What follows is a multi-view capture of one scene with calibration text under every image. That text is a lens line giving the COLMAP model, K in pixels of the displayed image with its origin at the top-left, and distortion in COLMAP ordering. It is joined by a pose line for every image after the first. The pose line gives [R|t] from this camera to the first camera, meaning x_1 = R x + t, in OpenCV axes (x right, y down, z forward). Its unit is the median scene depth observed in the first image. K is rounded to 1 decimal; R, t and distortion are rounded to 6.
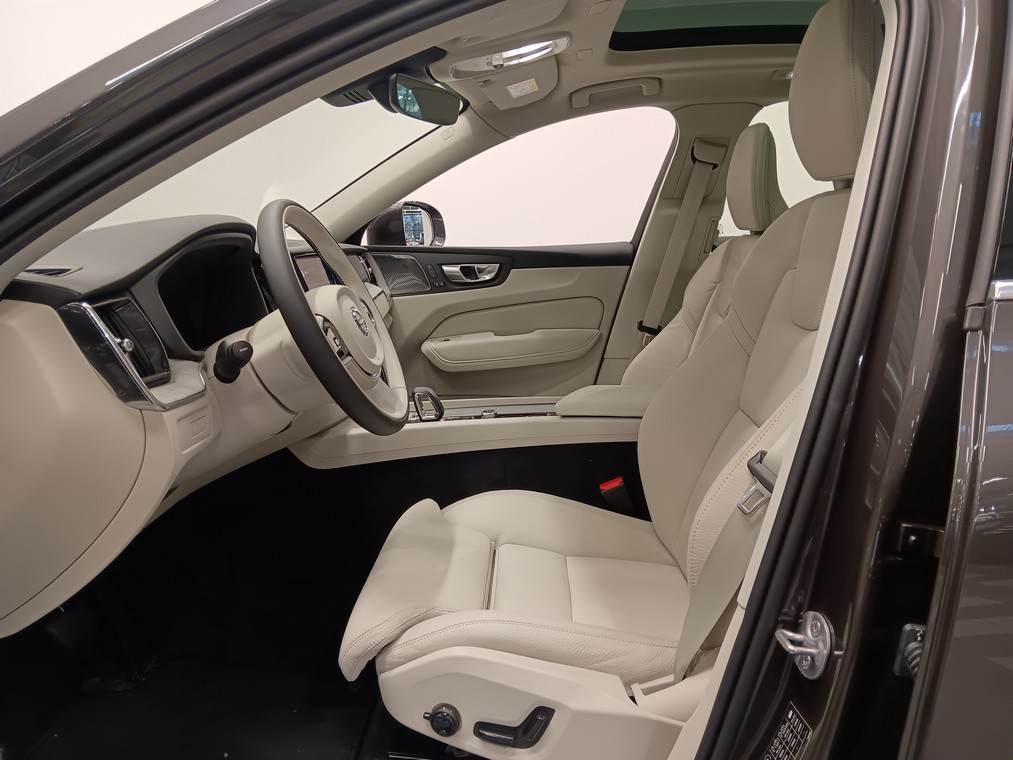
lens RADIAL K [[1043.9, 0, 508.2], [0, 1043.9, 377.4], [0, 0, 1]] dist [0.132278, -0.351702]
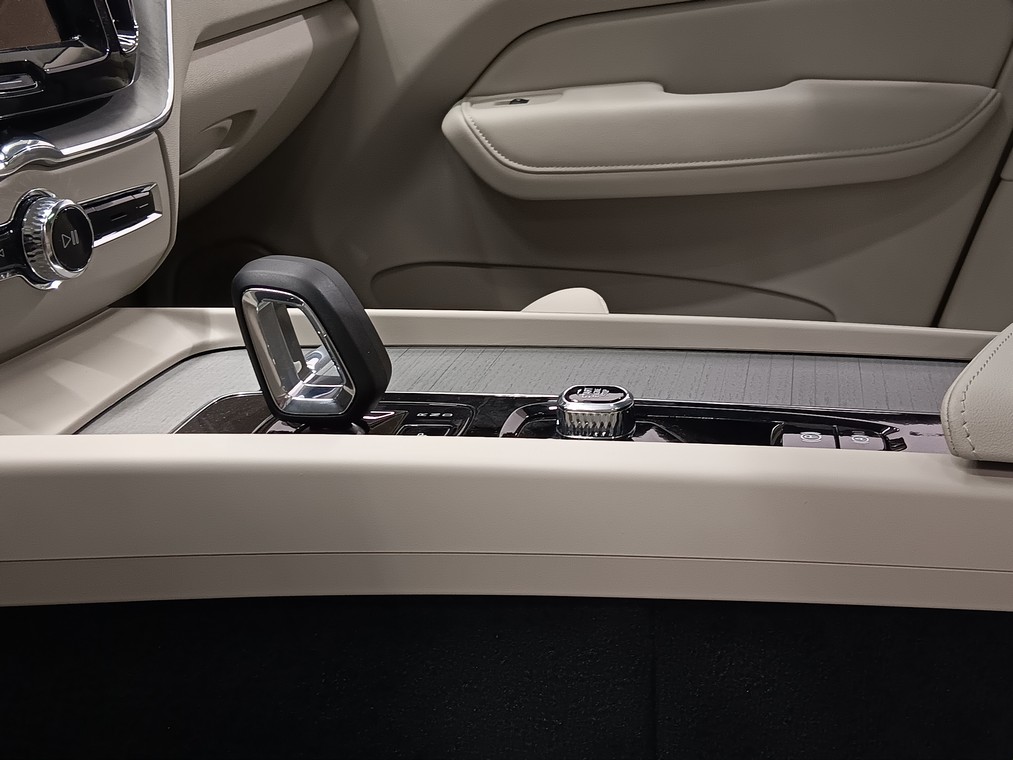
lens RADIAL K [[1181.3, 0, 506.5], [0, 1181.3, 380.0], [0, 0, 1]] dist [0.172384, -0.551810]
pose [[0.986833, 0.074627, -0.143500, -0.001182], [-0.053123, 0.987523, 0.148243, -0.003884], [0.152773, -0.138668, 0.978484, 0.614443]]
